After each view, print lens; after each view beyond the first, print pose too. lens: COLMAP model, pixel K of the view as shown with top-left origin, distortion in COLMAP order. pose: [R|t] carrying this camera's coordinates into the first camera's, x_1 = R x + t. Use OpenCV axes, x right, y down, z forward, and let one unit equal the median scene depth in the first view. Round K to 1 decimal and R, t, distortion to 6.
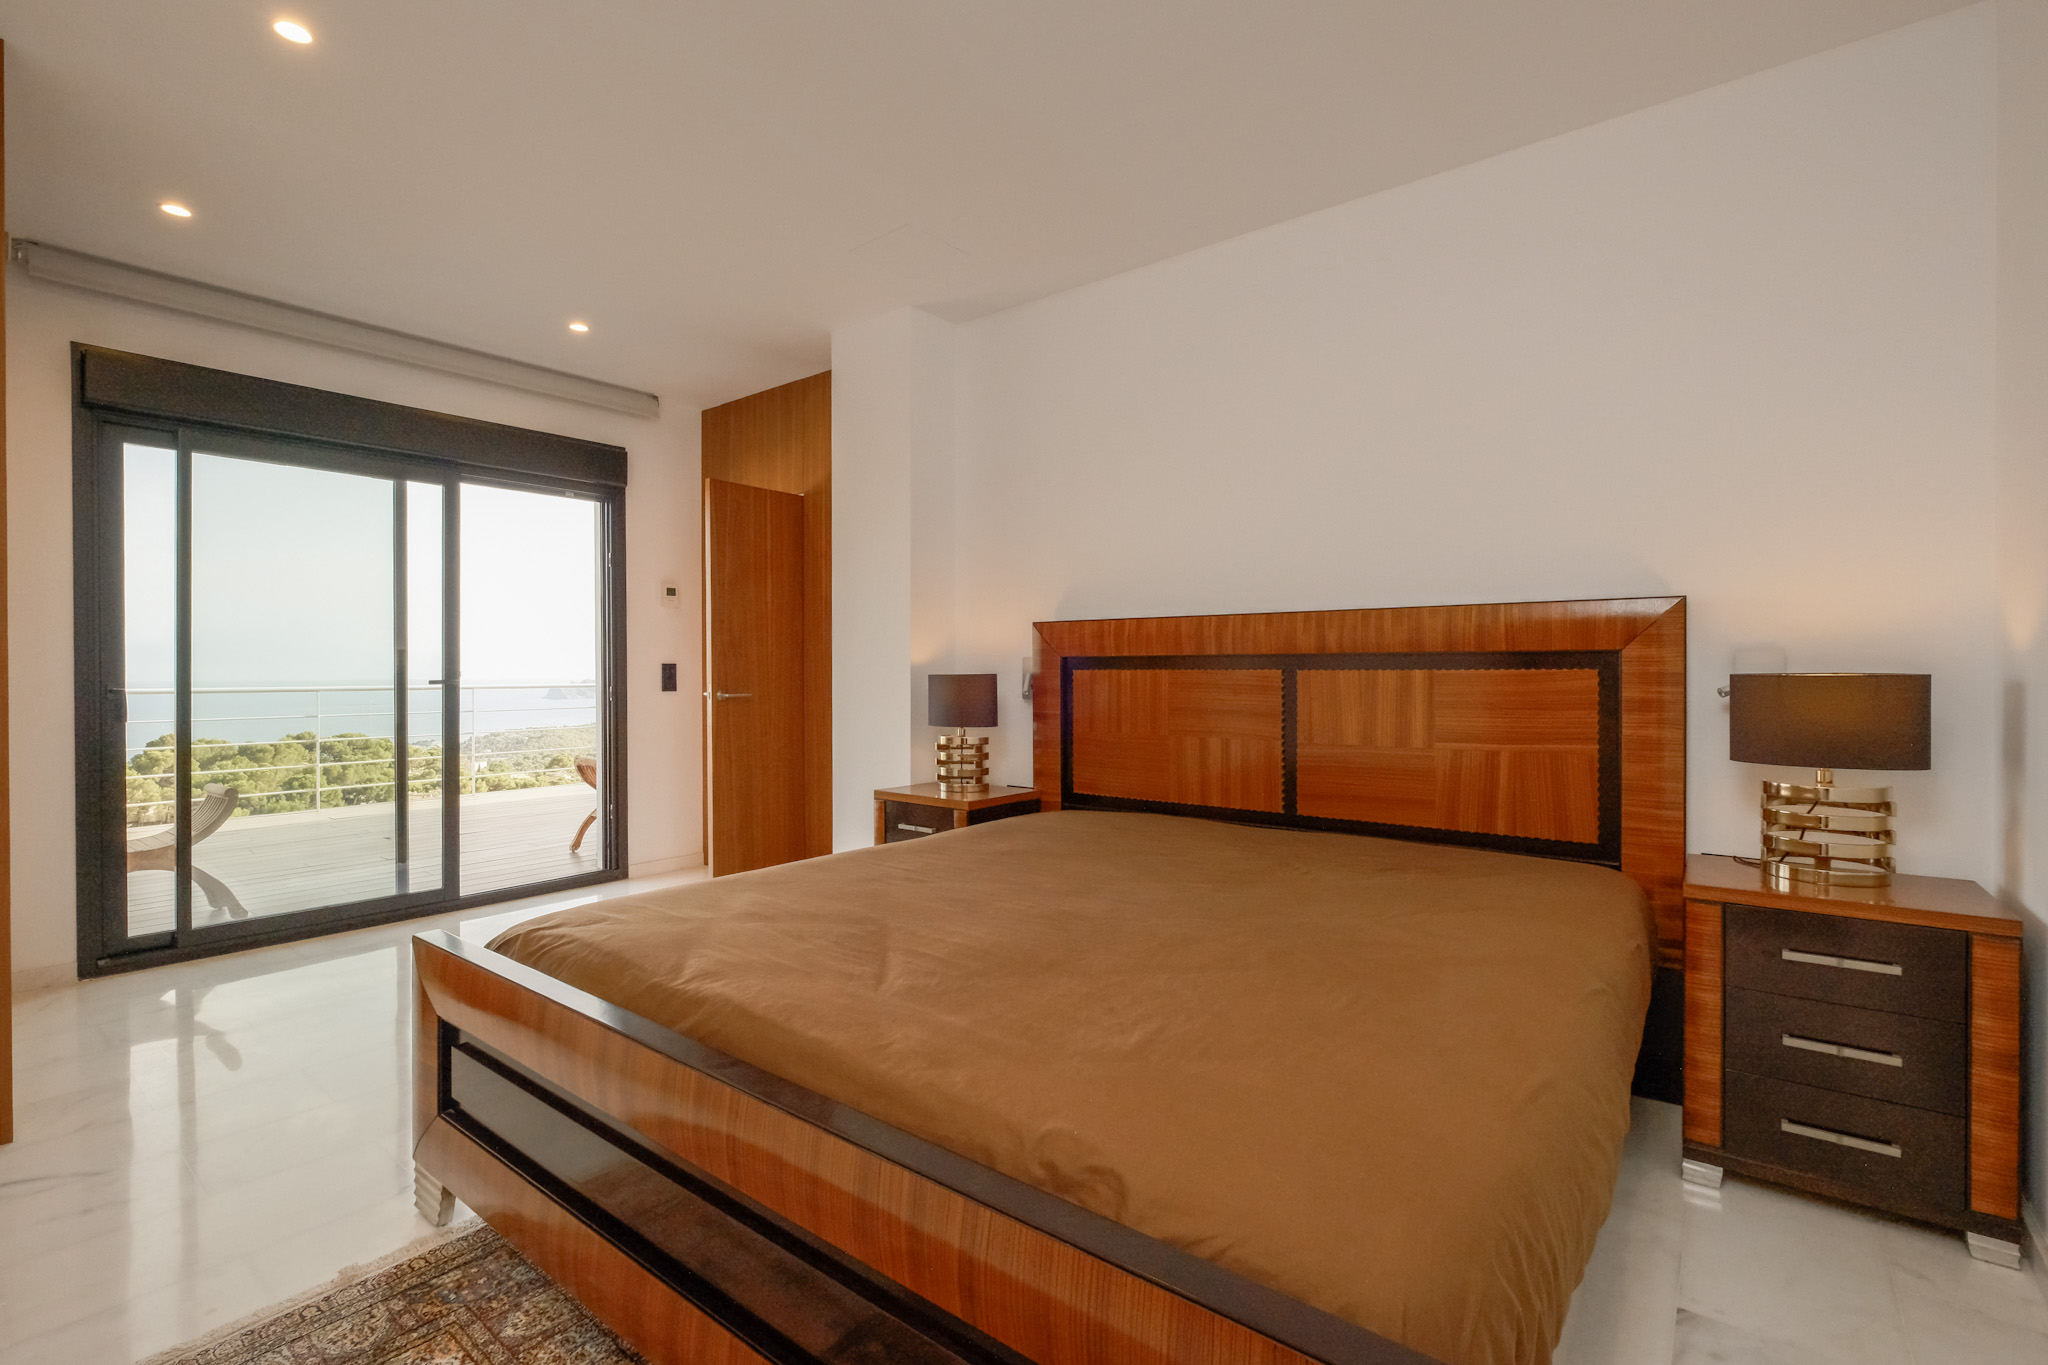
lens RADIAL K [[898.1, 0, 1024.0], [0, 898.1, 682.5], [0, 0, 1]] dist [-0.000854, -0.000071]
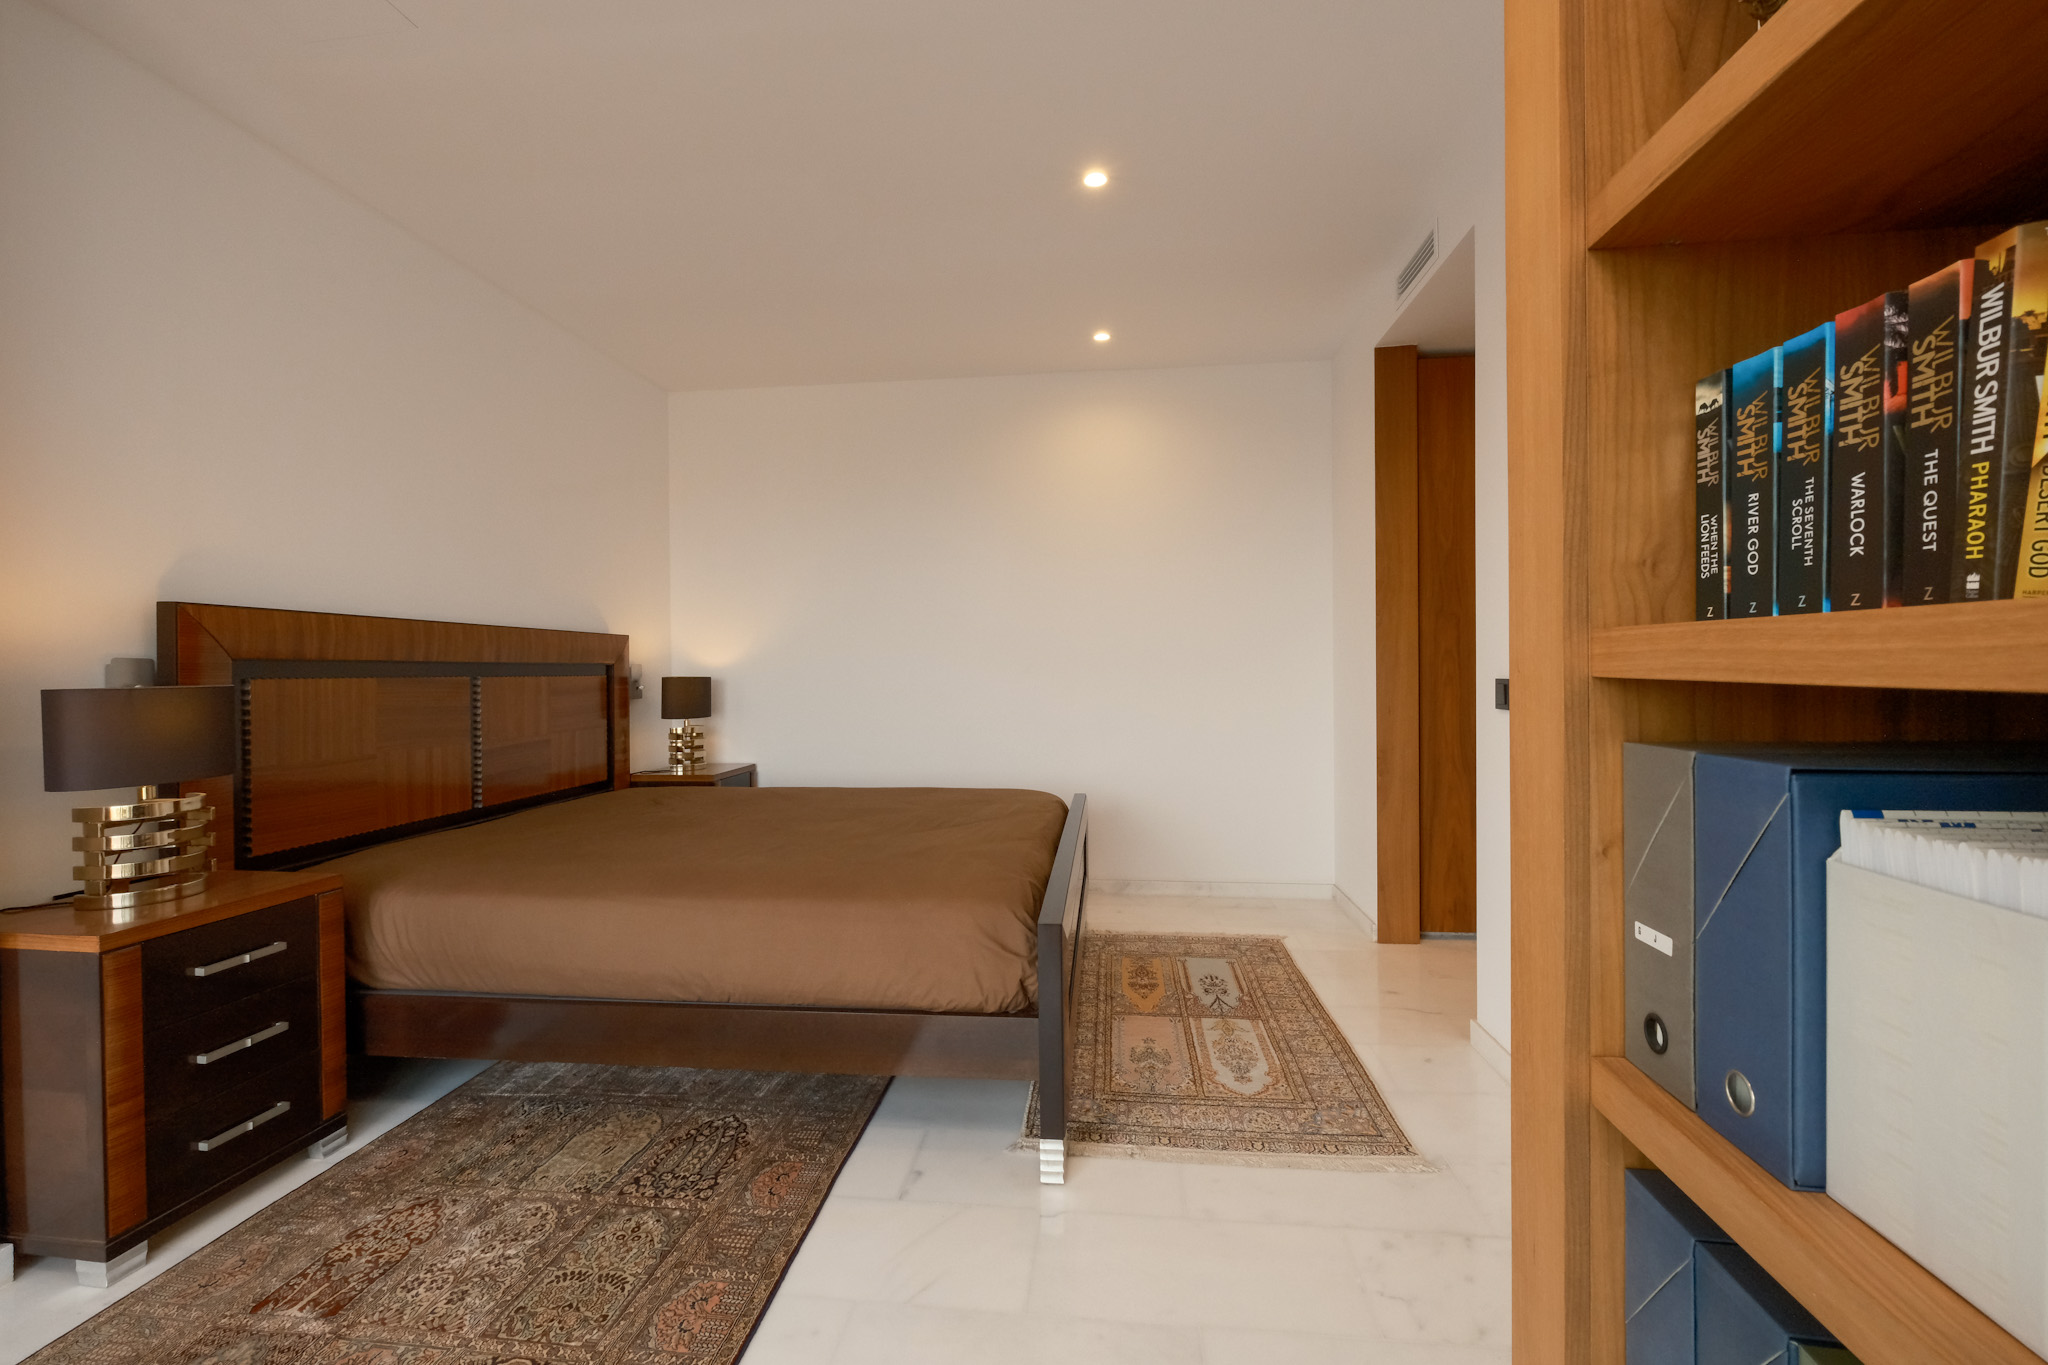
lens RADIAL K [[898.1, 0, 1024.0], [0, 898.1, 682.5], [0, 0, 1]] dist [-0.000854, -0.000071]
pose [[-0.521661, -0.003103, 0.853147, -1.183128], [0.022920, 0.999582, 0.017650, -0.011565], [-0.852845, 0.028761, -0.521372, 1.201209]]
